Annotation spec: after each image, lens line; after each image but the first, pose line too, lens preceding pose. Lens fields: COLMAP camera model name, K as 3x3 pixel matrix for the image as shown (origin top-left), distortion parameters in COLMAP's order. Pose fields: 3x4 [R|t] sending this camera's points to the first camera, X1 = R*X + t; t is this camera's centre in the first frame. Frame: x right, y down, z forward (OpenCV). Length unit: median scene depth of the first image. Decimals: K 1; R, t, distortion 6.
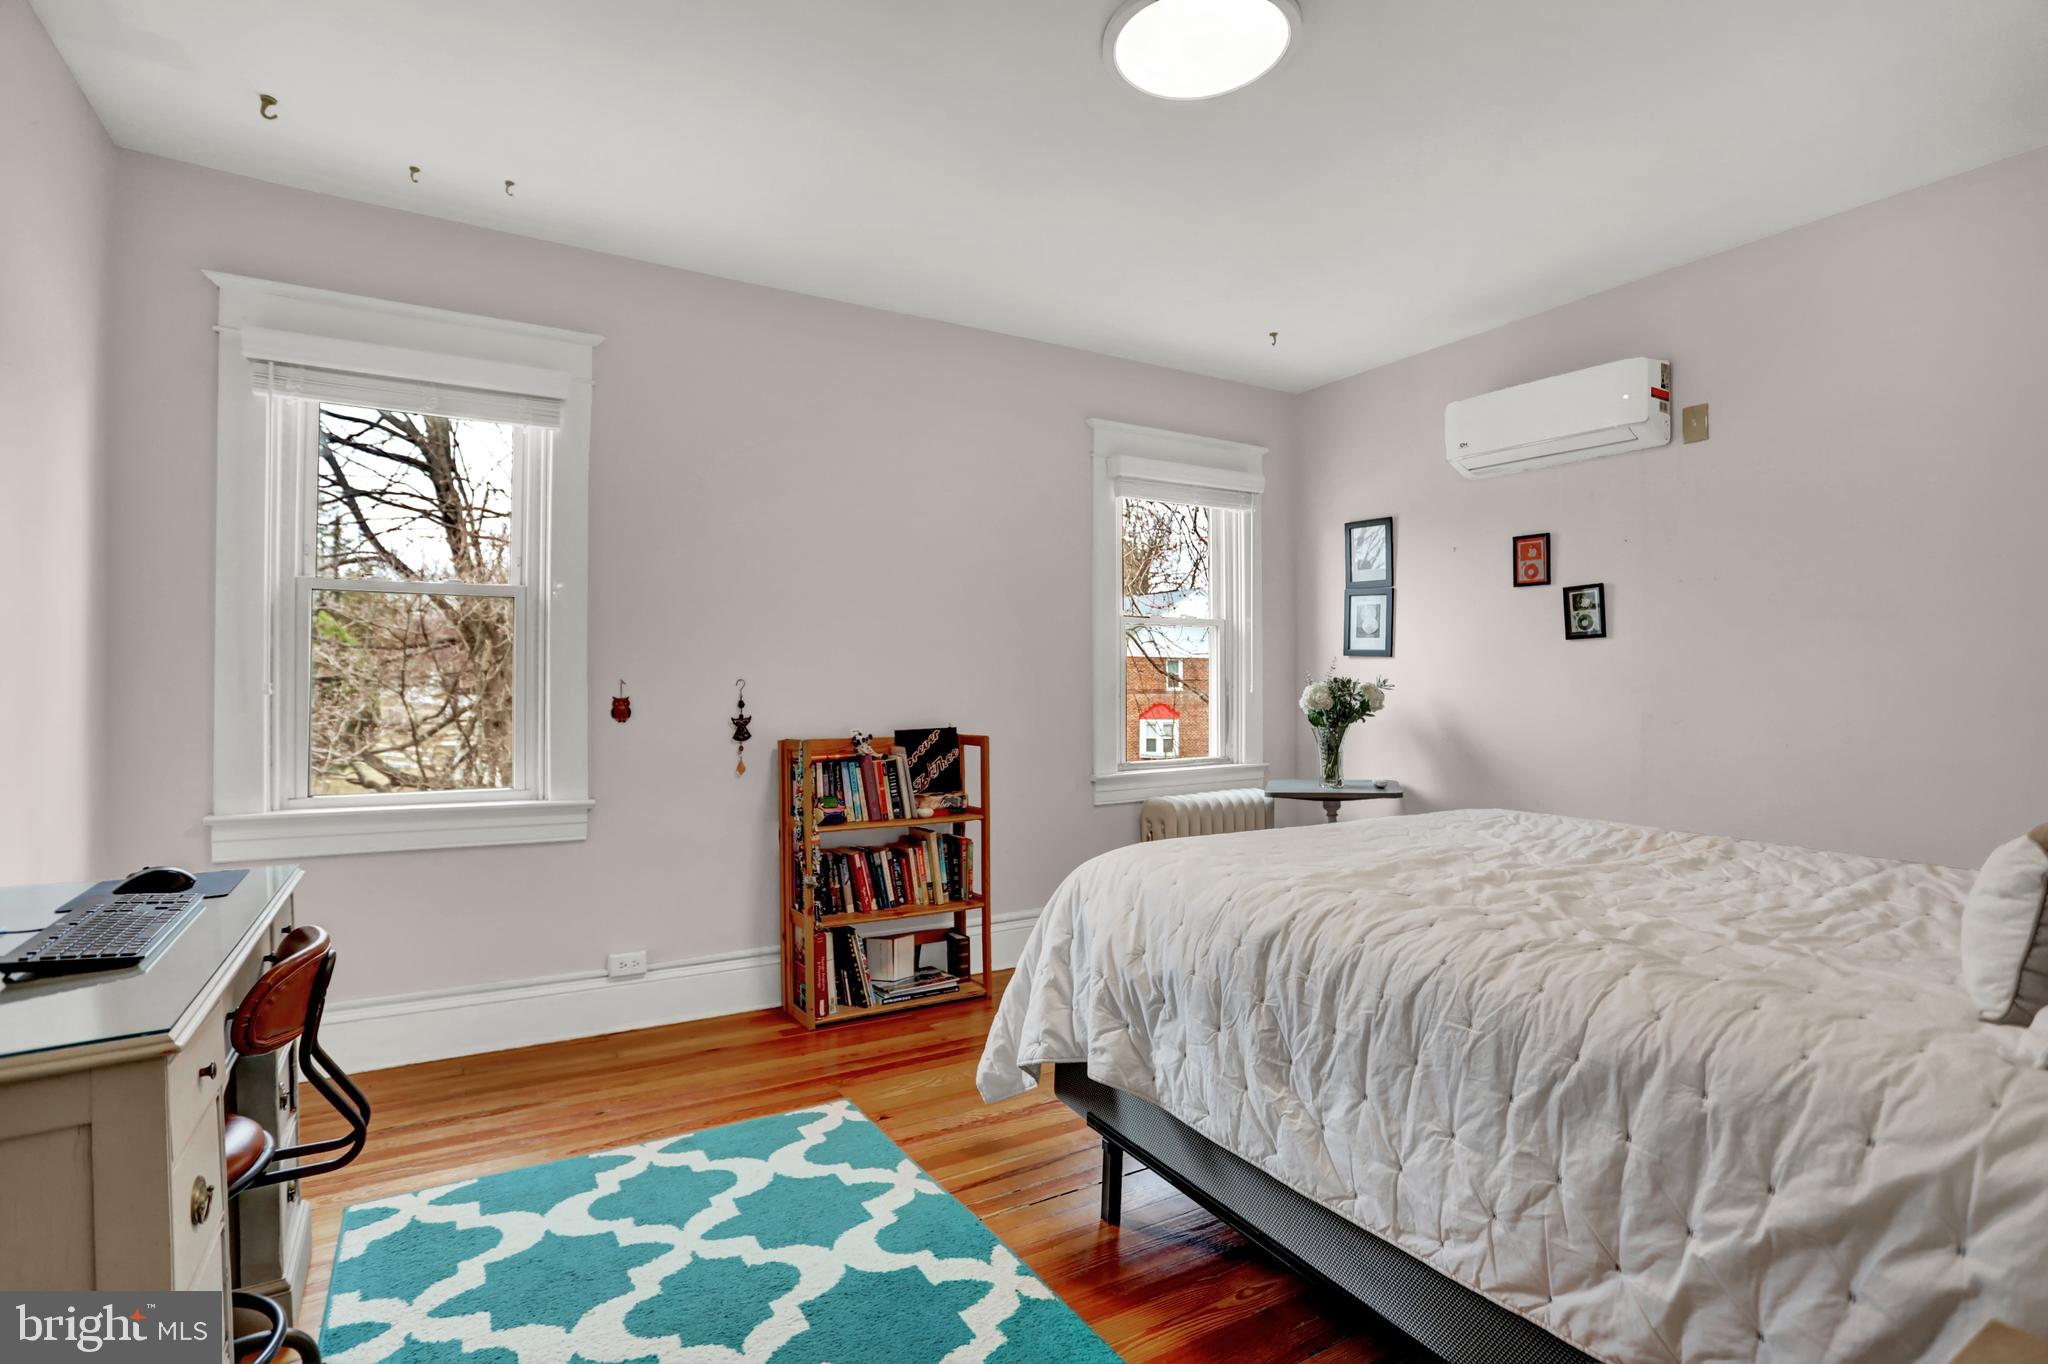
lens RADIAL K [[980.3, 0, 1027.3], [0, 980.3, 680.4], [0, 0, 1]] dist [-0.057633, 0.017957]
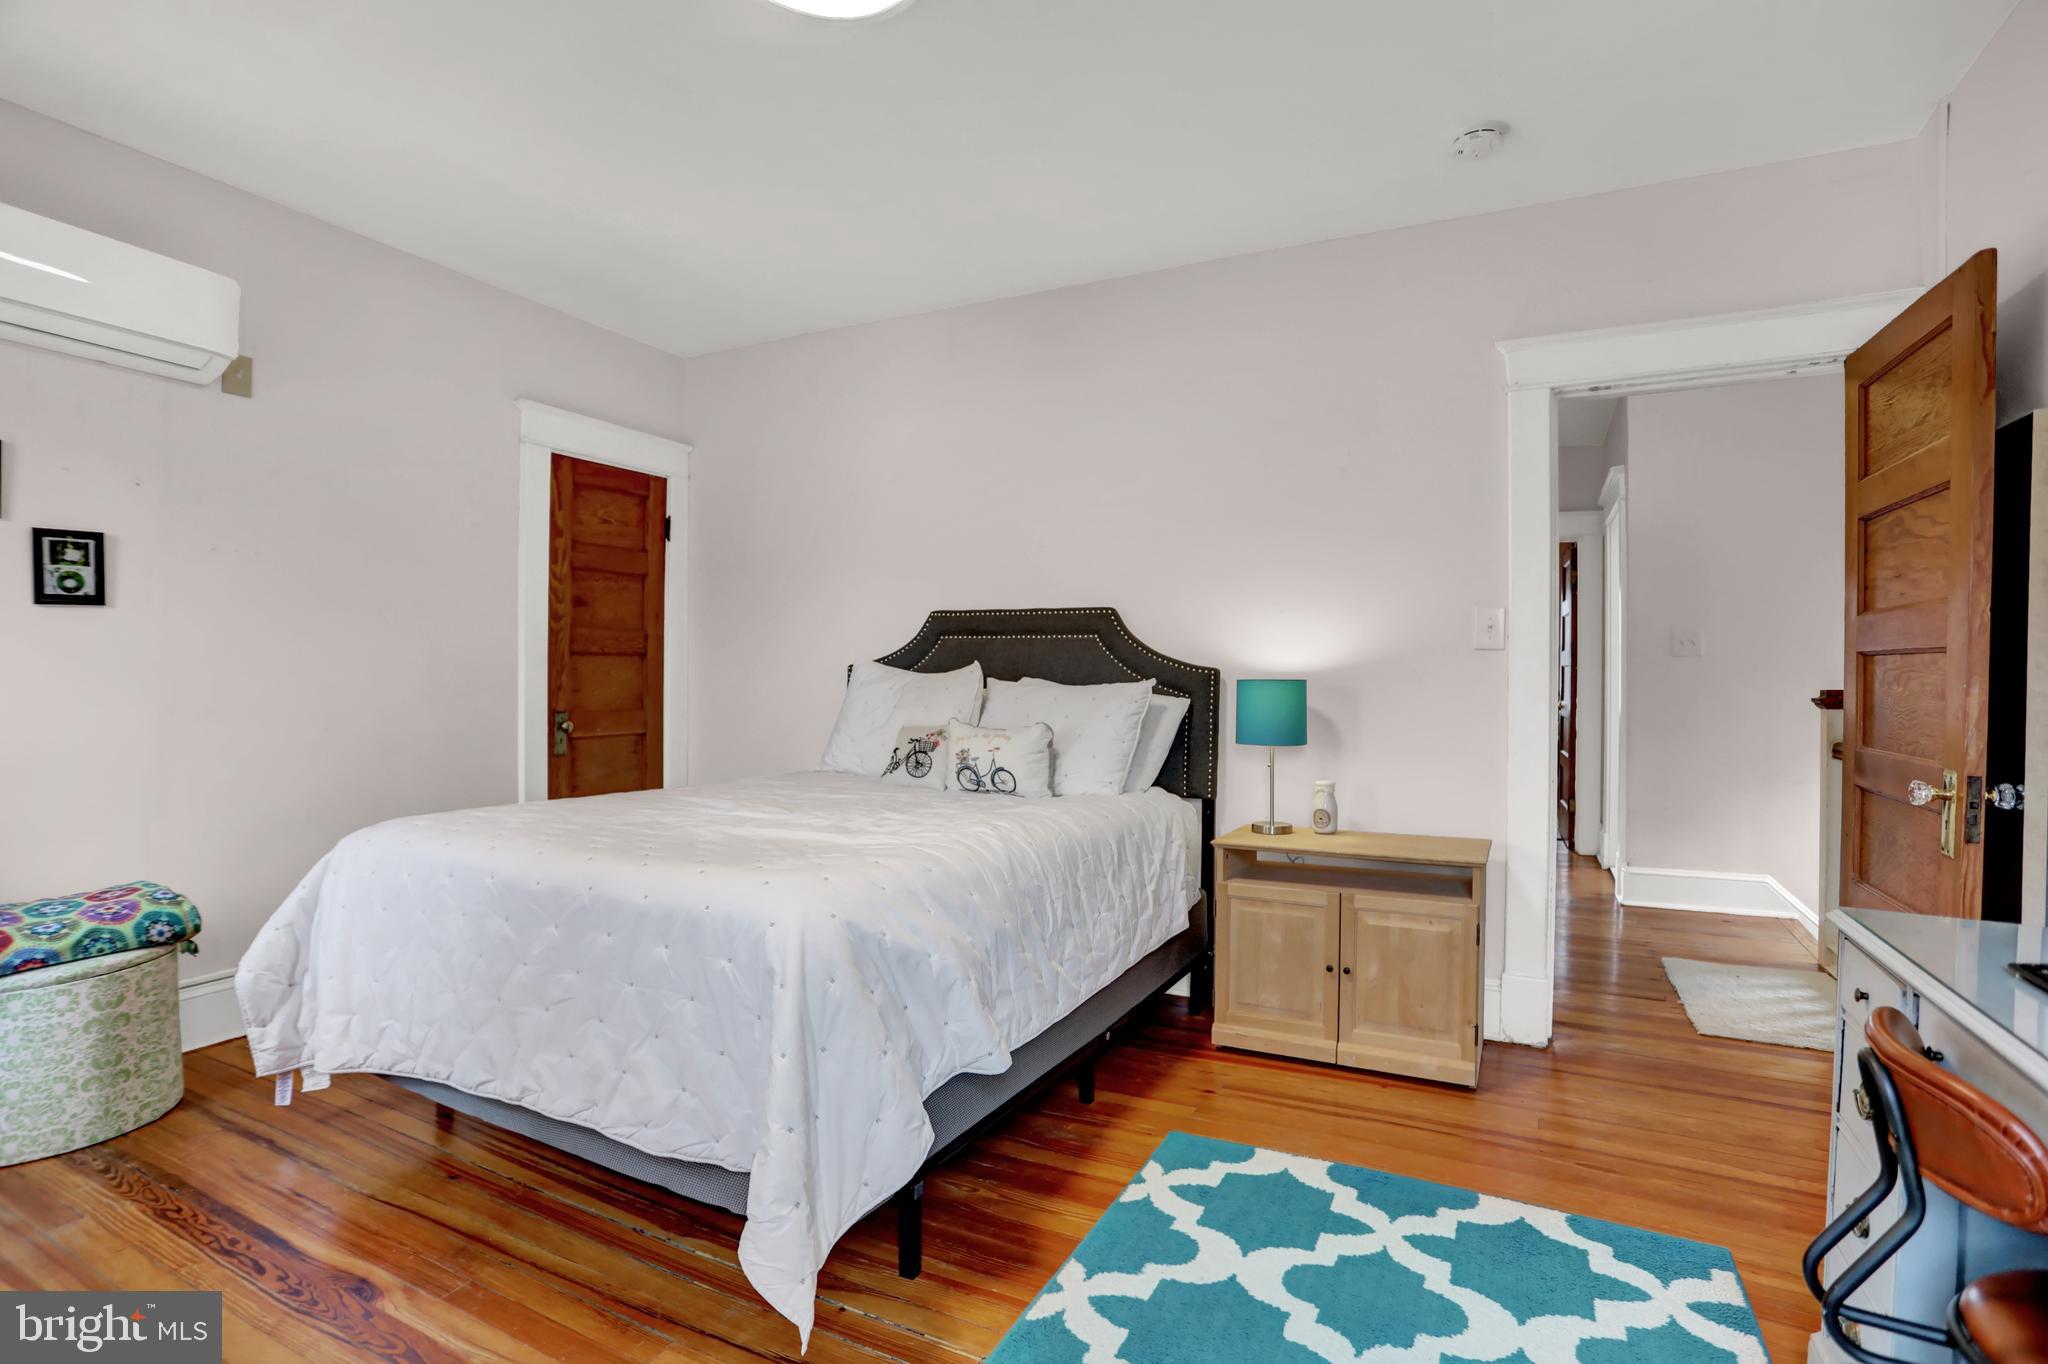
lens RADIAL K [[980.3, 0, 1032.7], [0, 980.3, 681.3], [0, 0, 1]] dist [-0.057633, 0.017957]
pose [[-0.519463, -0.013309, 0.854389, -0.418624], [-0.007978, 0.999911, 0.010725, 0.001578], [-0.854456, -0.001245, -0.519523, 0.763786]]
